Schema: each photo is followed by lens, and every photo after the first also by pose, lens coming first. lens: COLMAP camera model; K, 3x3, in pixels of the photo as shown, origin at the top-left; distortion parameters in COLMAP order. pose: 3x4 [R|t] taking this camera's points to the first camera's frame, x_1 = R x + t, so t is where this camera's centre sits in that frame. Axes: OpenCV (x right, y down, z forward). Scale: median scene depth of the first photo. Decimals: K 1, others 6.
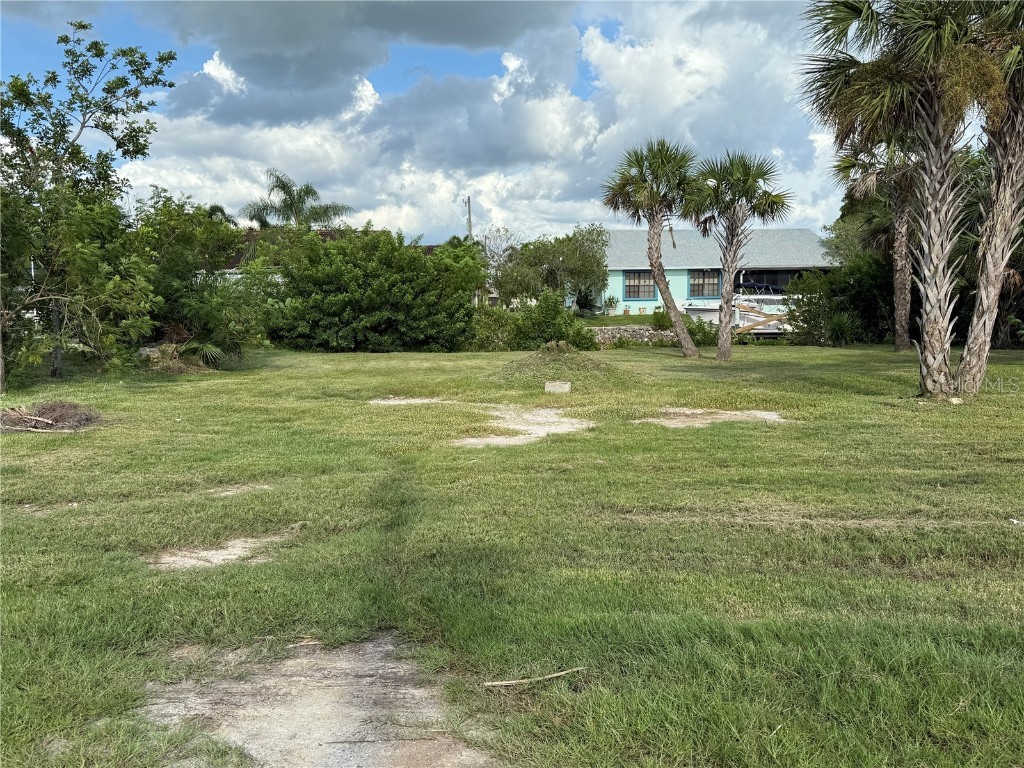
lens RADIAL K [[1063.6, 0, 507.7], [0, 1063.6, 390.6], [0, 0, 1]] dist [0.224256, 0.000000]
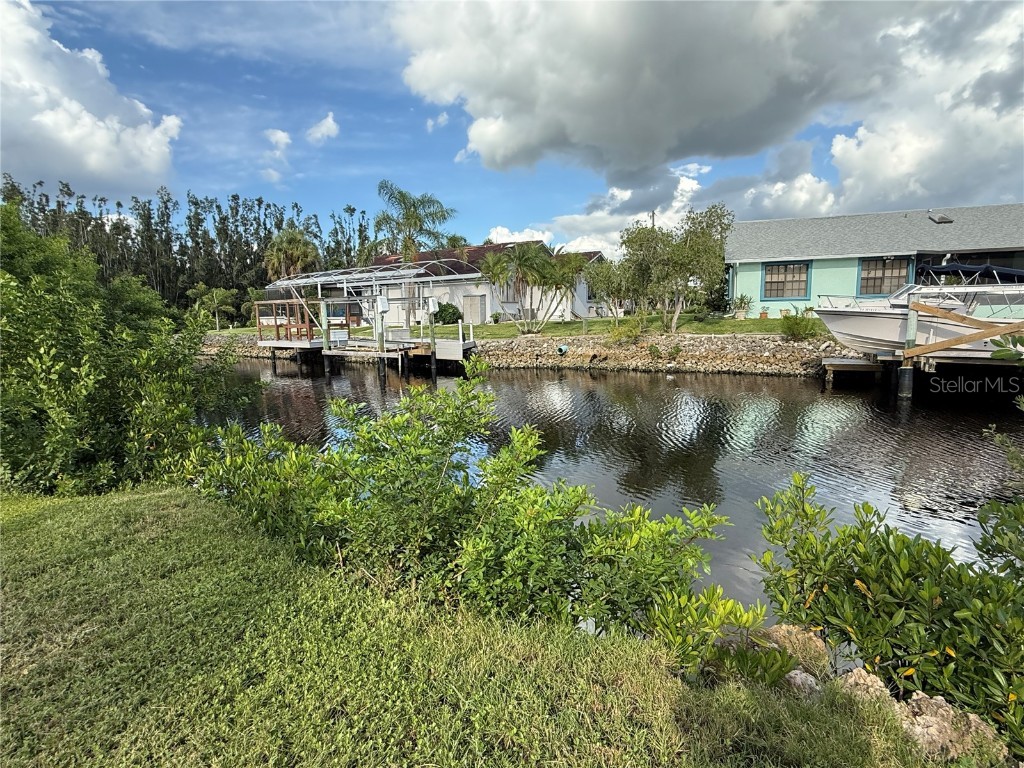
lens RADIAL K [[507.5, 0, 514.1], [0, 507.5, 381.0], [0, 0, 1]] dist [-0.009061, 0.001058]
pose [[0.864170, 0.057074, -0.499954, 0.143178], [-0.026726, 0.997350, 0.067661, -0.044926], [0.502491, -0.045109, 0.863405, 0.574511]]
